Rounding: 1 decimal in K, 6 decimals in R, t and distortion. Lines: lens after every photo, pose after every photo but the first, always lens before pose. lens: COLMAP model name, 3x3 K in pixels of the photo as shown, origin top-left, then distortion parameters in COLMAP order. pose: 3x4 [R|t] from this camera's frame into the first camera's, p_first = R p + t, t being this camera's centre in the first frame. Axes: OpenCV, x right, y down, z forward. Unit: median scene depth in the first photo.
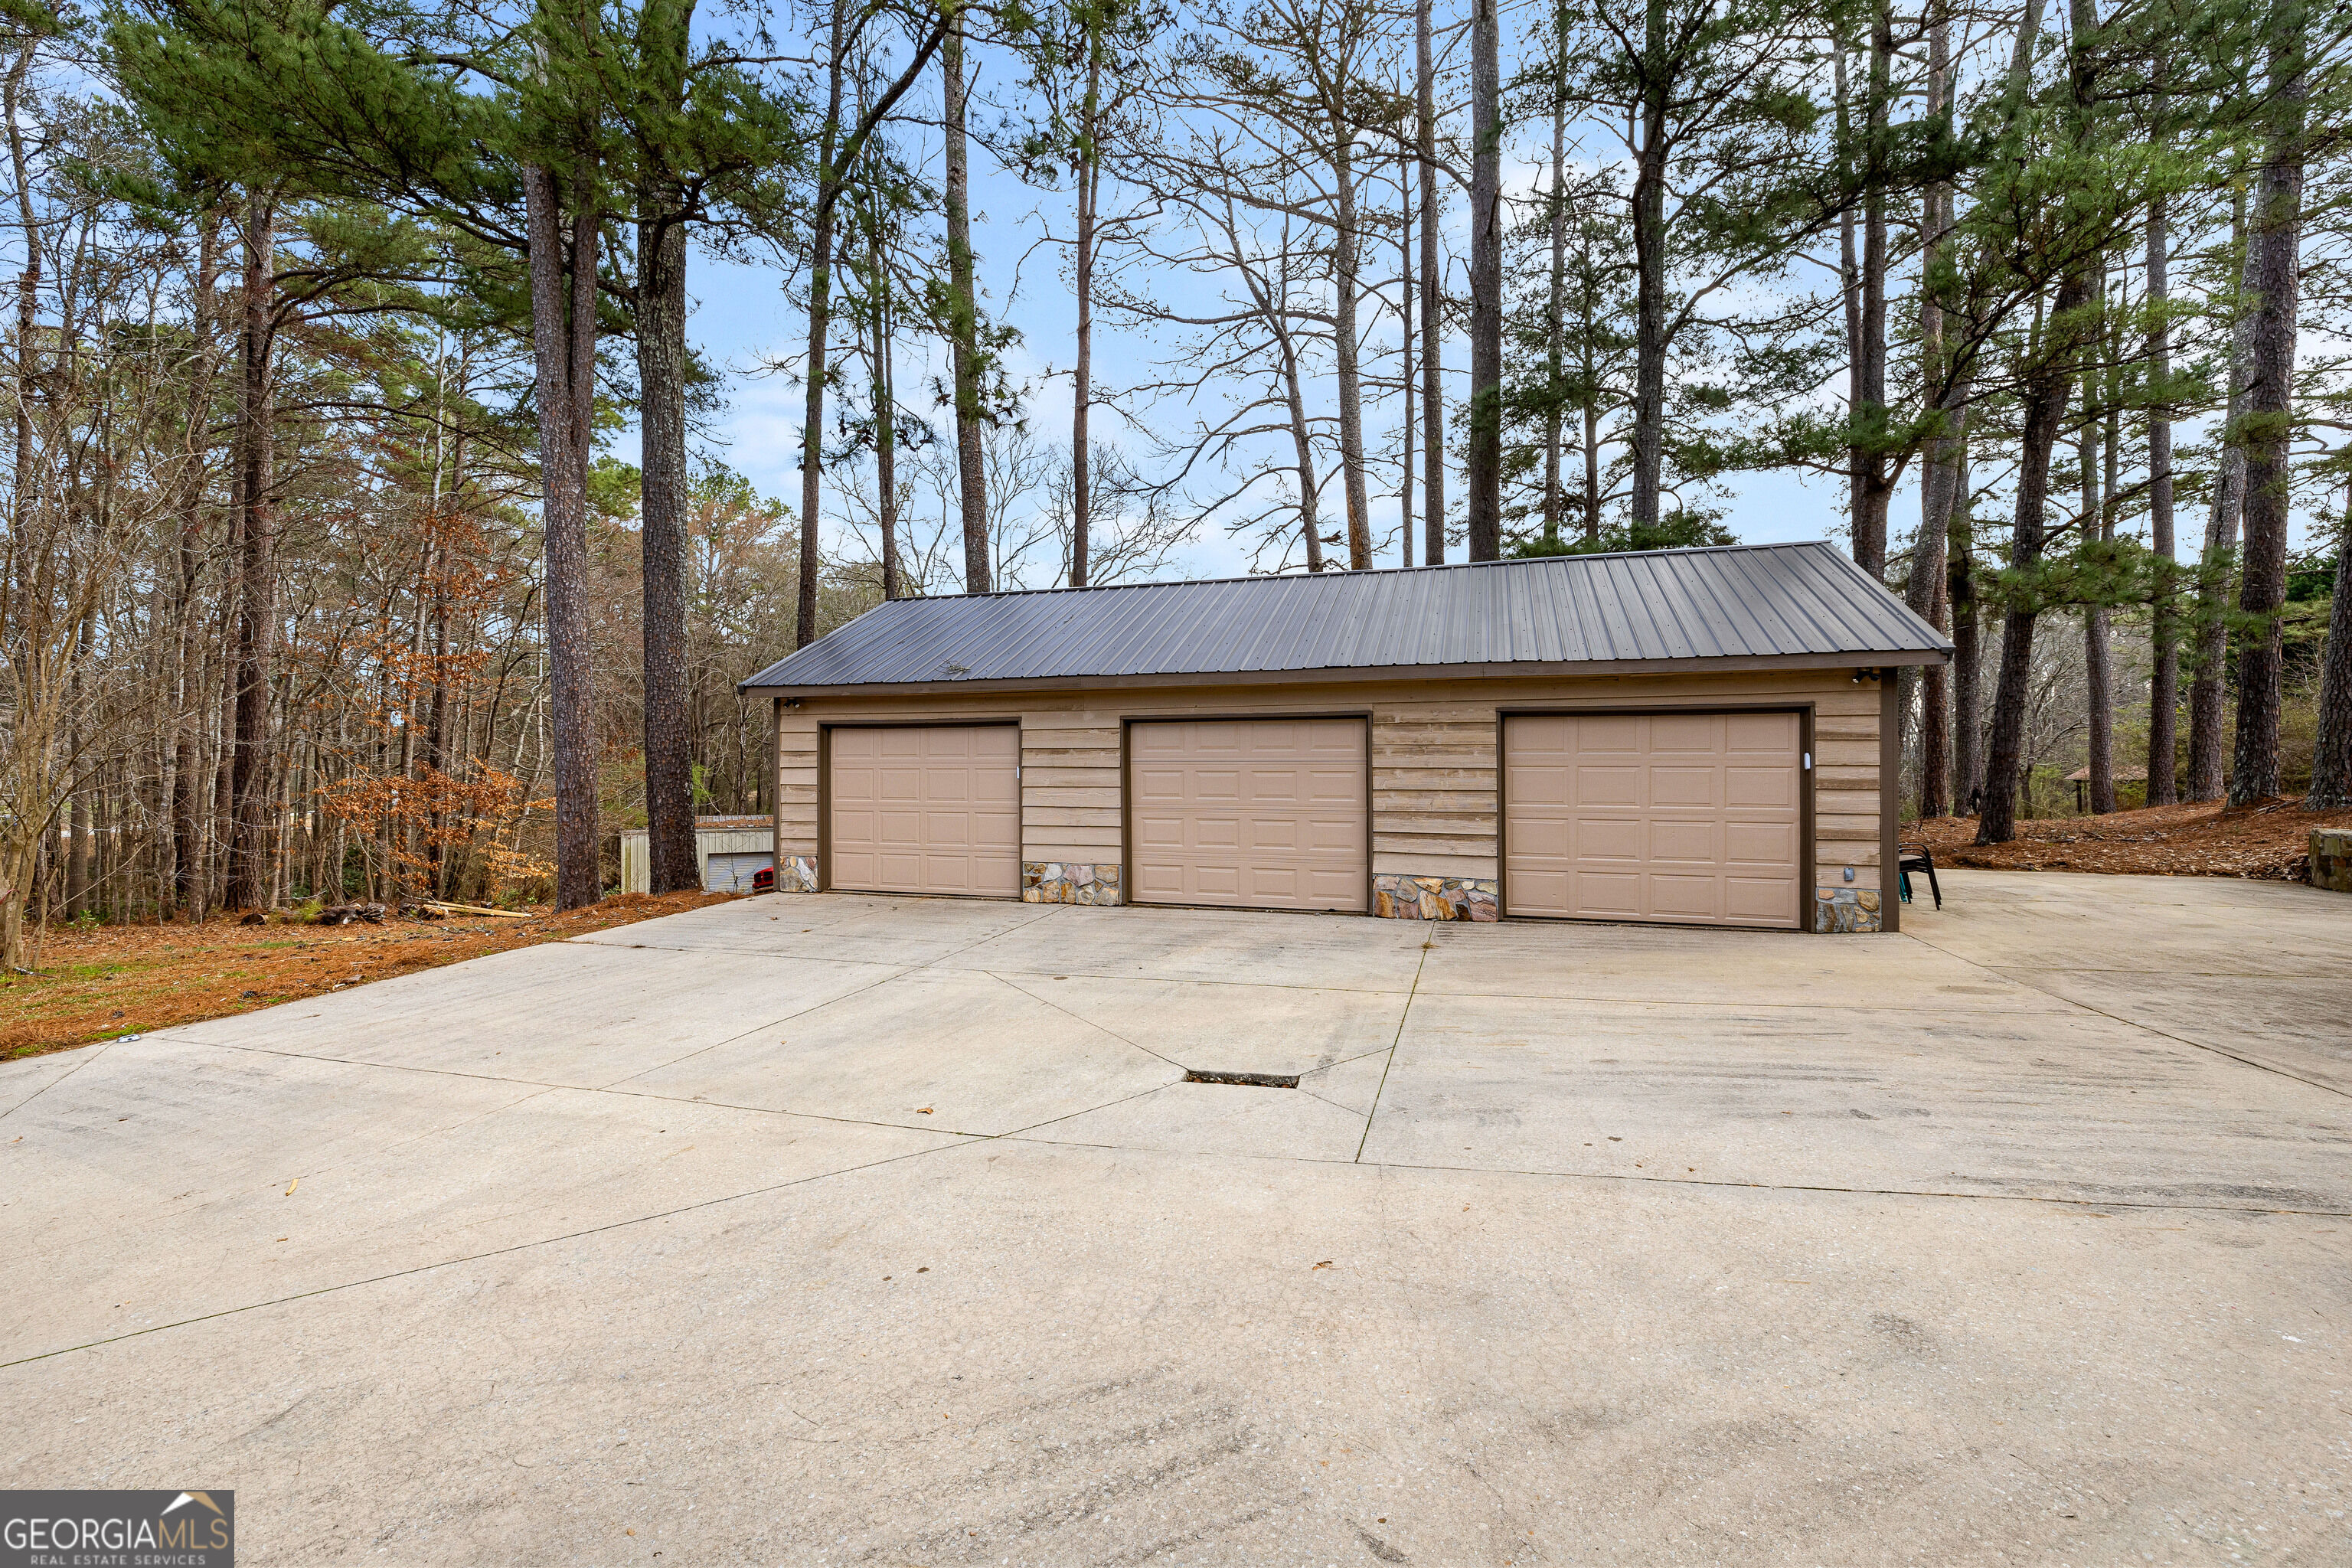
lens RADIAL K [[986.2, 0, 1176.0], [0, 986.2, 784.0], [0, 0, 1]] dist [0.000373, 0.000544]
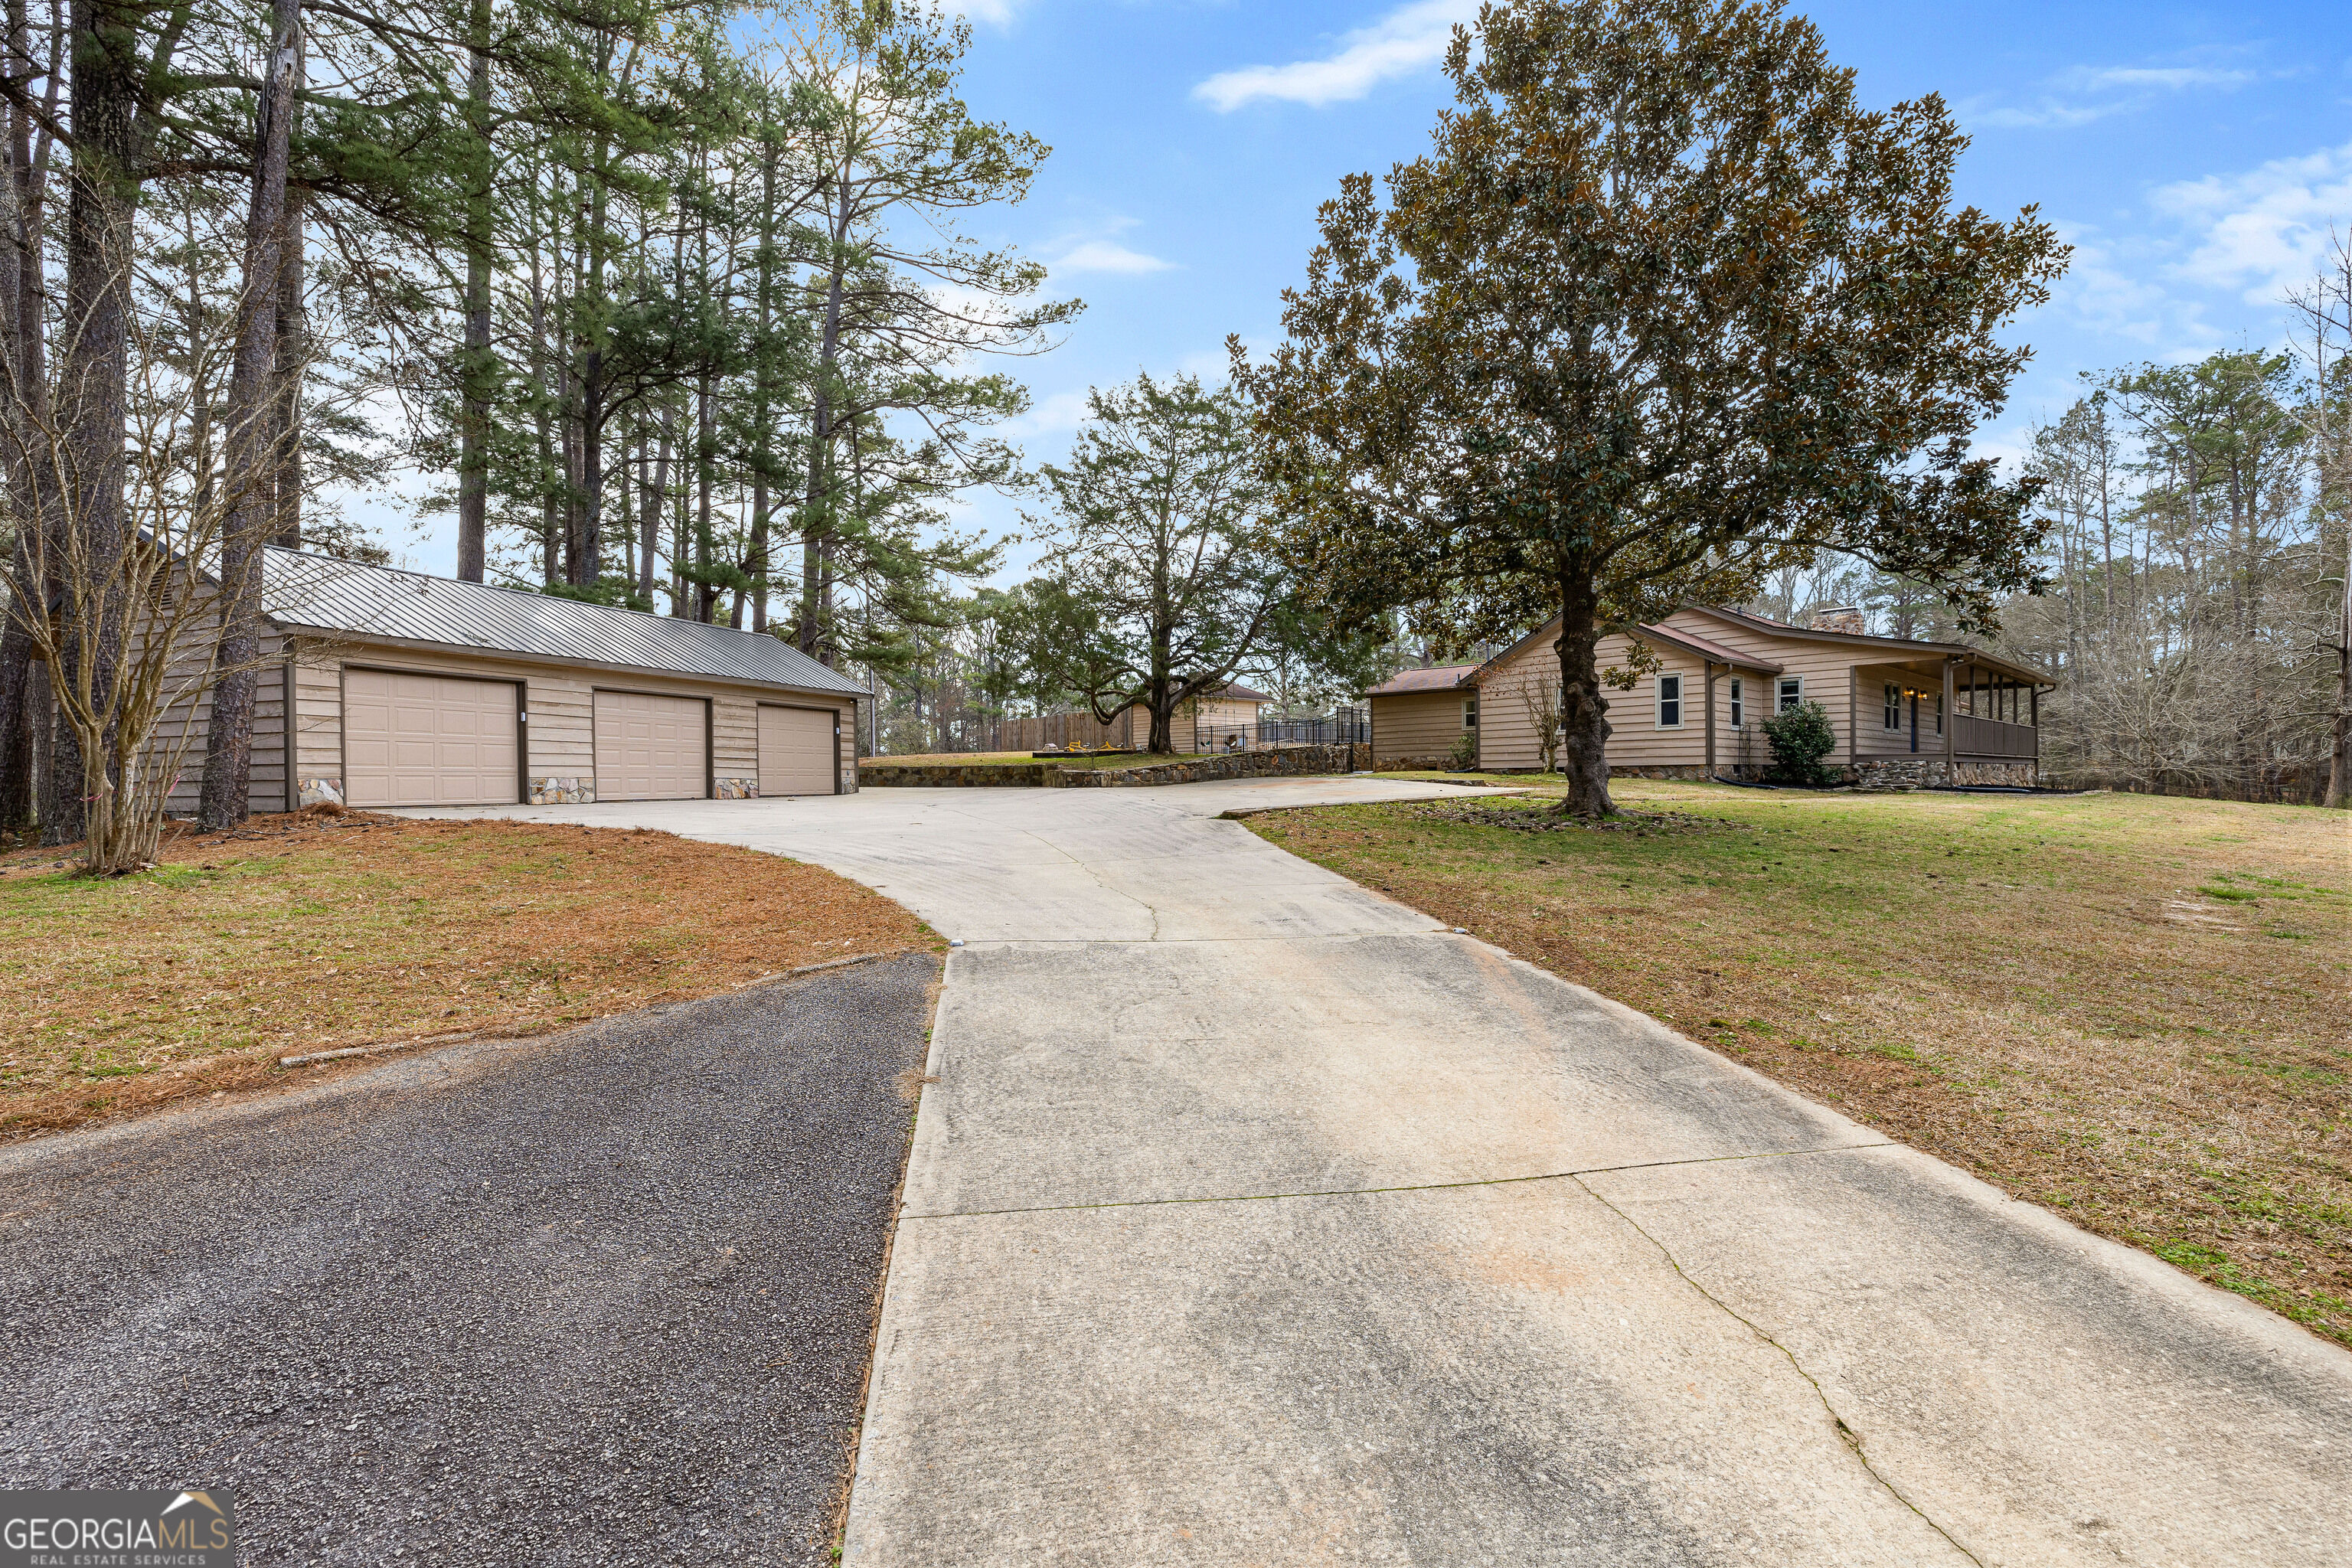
lens RADIAL K [[986.2, 0, 1176.0], [0, 986.2, 784.0], [0, 0, 1]] dist [0.000373, 0.000544]
pose [[0.060335, -0.018833, 0.998001, -1.525600], [-0.025448, 0.999468, 0.020399, 0.032659], [-0.997854, -0.026628, 0.059824, -0.051108]]
